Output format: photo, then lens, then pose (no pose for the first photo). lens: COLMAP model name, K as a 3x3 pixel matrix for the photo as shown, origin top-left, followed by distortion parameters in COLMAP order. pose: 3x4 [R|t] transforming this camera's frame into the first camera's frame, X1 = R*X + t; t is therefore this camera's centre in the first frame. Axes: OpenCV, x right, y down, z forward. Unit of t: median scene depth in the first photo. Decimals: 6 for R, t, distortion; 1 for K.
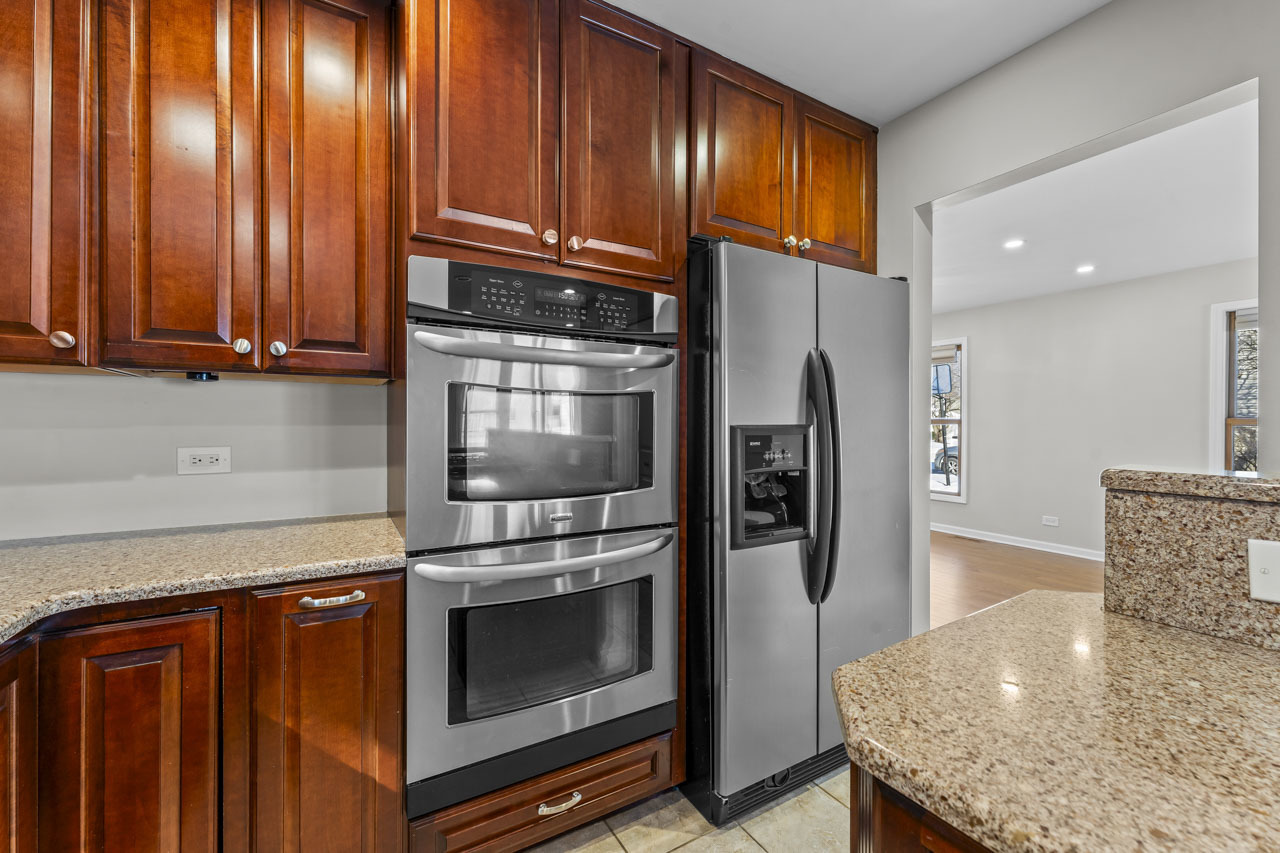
lens RADIAL K [[519.2, 0, 643.5], [0, 519.2, 427.2], [0, 0, 1]] dist [-0.002302, 0.000118]
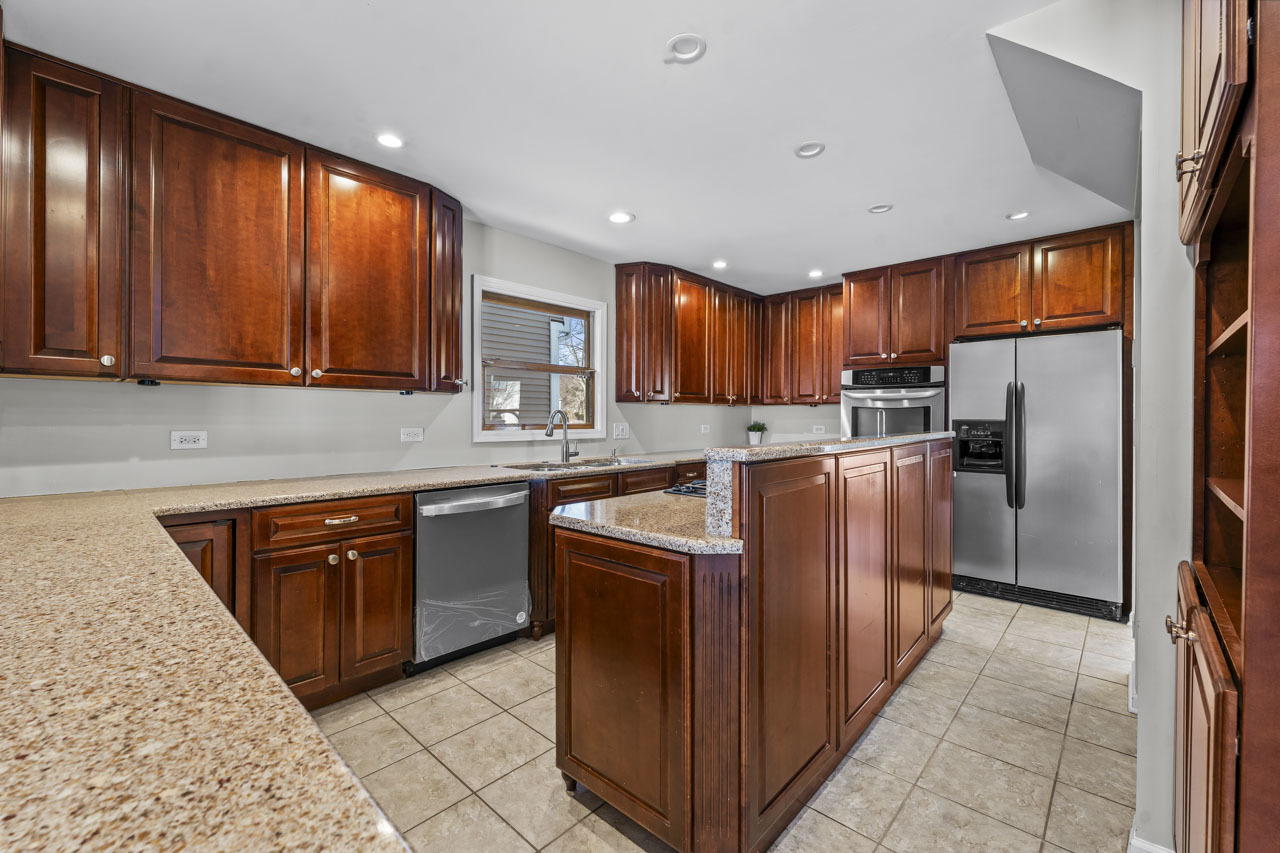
lens RADIAL K [[519.2, 0, 630.8], [0, 519.2, 427.2], [0, 0, 1]] dist [-0.002302, 0.000118]
pose [[0.279954, 0.017912, -0.959846, 2.583489], [-0.010178, 0.999825, 0.015689, 0.011598], [0.959959, 0.005377, 0.280088, -1.393549]]
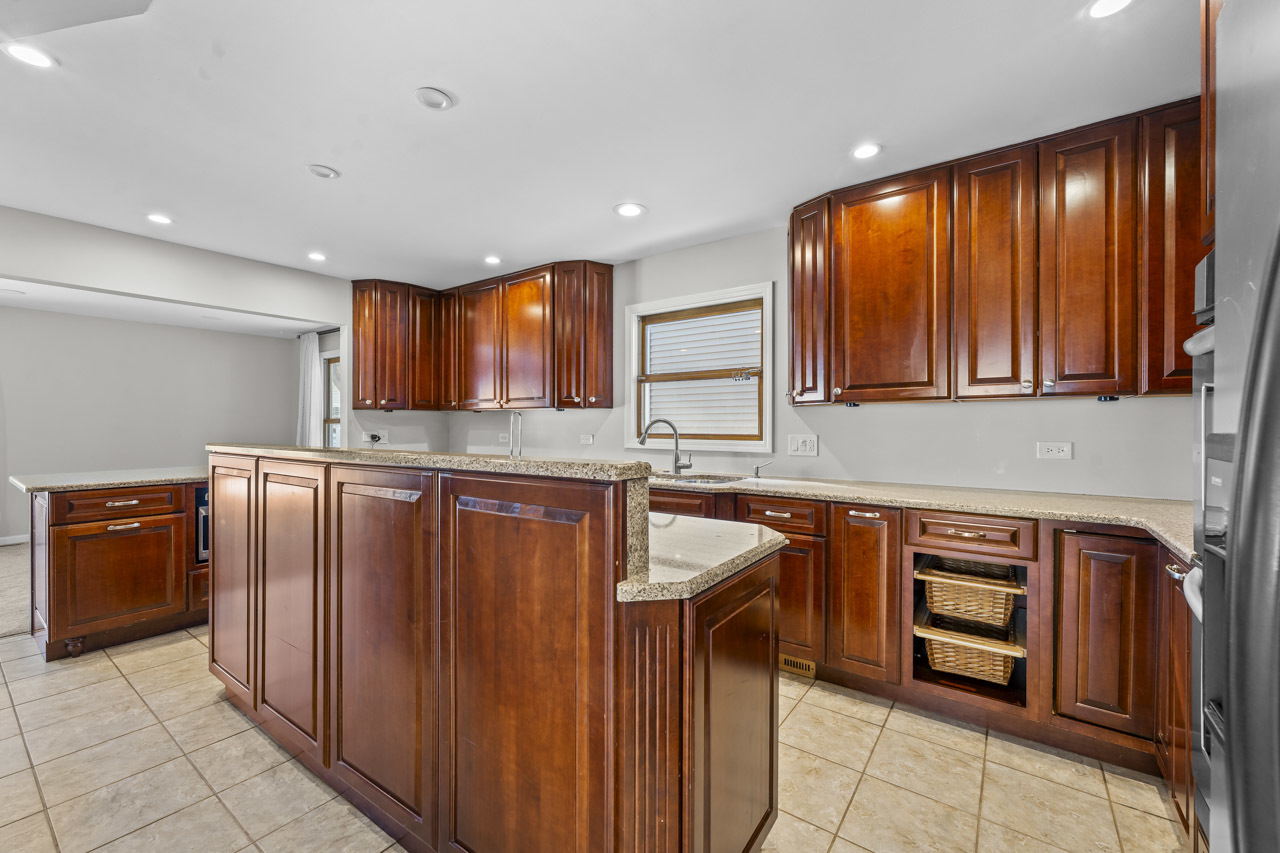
lens RADIAL K [[519.2, 0, 647.3], [0, 519.2, 425.7], [0, 0, 1]] dist [-0.002302, 0.000118]
pose [[-0.910090, -0.009728, -0.414296, 0.985283], [-0.010484, 0.999945, -0.000449, 0.004641], [0.414277, 0.003935, -0.910142, 1.500903]]
